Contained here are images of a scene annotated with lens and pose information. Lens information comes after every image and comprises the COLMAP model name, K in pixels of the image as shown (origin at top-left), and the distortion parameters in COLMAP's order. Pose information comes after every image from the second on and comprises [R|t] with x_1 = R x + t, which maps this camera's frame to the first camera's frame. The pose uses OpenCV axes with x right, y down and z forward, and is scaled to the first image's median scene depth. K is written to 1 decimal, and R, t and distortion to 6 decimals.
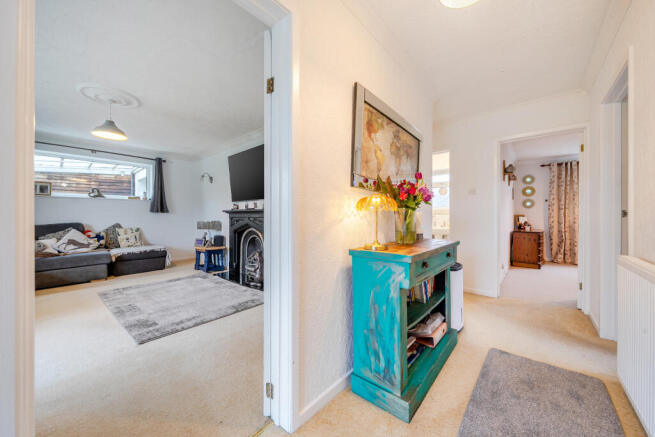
lens RADIAL K [[239.3, 0, 327.5], [0, 239.3, 218.5], [0, 0, 1]] dist [-0.001015, -0.000092]
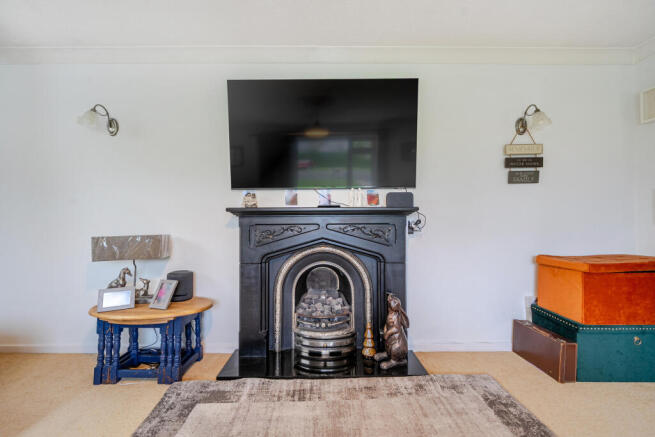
lens RADIAL K [[263.6, 0, 327.5], [0, 263.6, 218.5], [0, 0, 1]] dist [0.000049, -0.000265]
pose [[0.745660, 0.006349, 0.666296, -0.601721], [0.012797, 0.999634, -0.023847, -0.003223], [-0.666203, 0.026308, 0.745306, 0.554666]]
